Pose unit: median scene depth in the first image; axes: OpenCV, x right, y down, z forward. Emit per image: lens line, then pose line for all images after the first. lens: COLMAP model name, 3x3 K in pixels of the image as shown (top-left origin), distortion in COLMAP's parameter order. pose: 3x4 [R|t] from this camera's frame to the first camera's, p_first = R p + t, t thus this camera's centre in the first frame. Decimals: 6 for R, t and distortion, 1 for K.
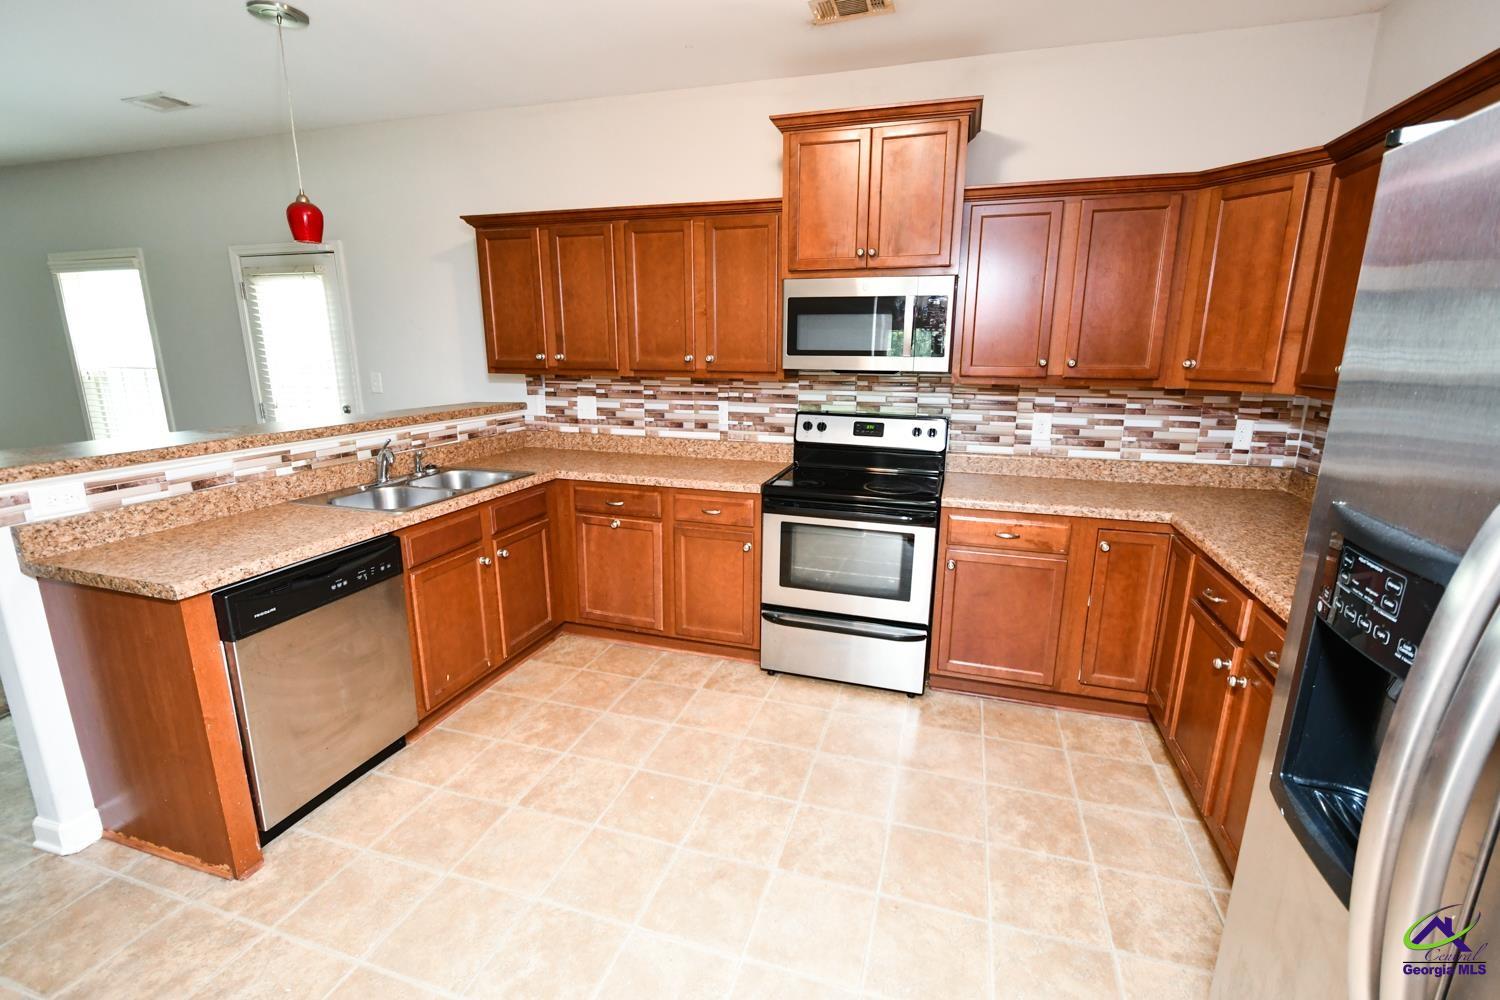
lens RADIAL K [[660.3, 0, 773.1], [0, 660.3, 497.2], [0, 0, 1]] dist [-0.001415, -0.001097]
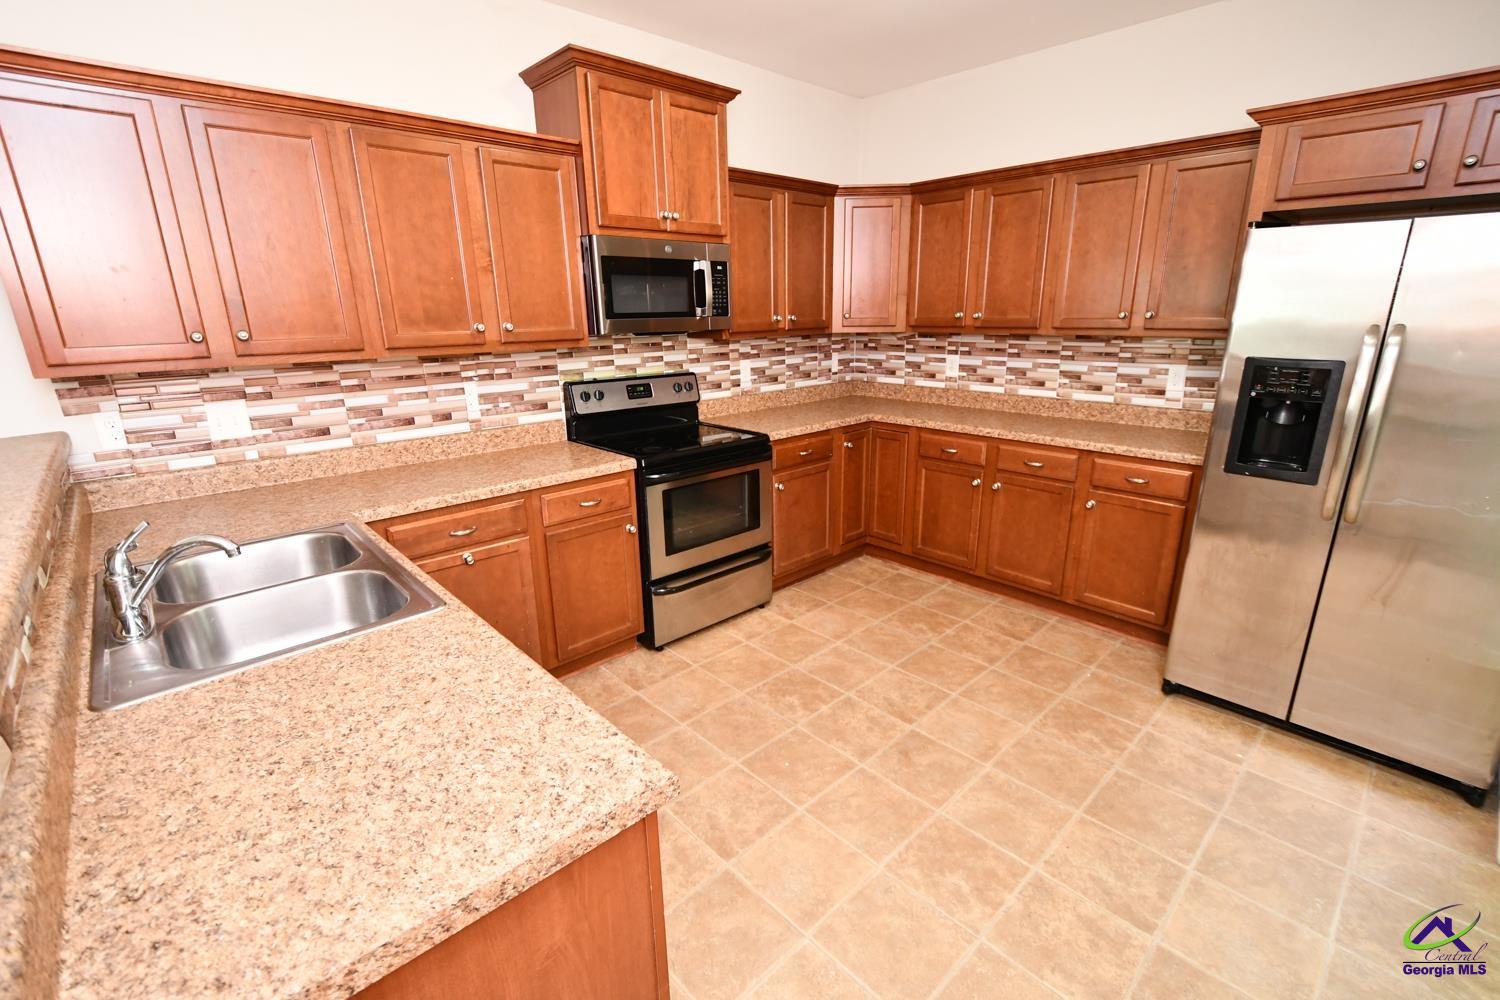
lens RADIAL K [[660.3, 0, 746.8], [0, 660.3, 494.9], [0, 0, 1]] dist [-0.001415, -0.001097]
pose [[0.503626, -0.249272, 0.827178, -0.668532], [0.209865, 0.964089, 0.162755, -0.081215], [-0.838044, 0.091628, 0.537854, 0.337007]]
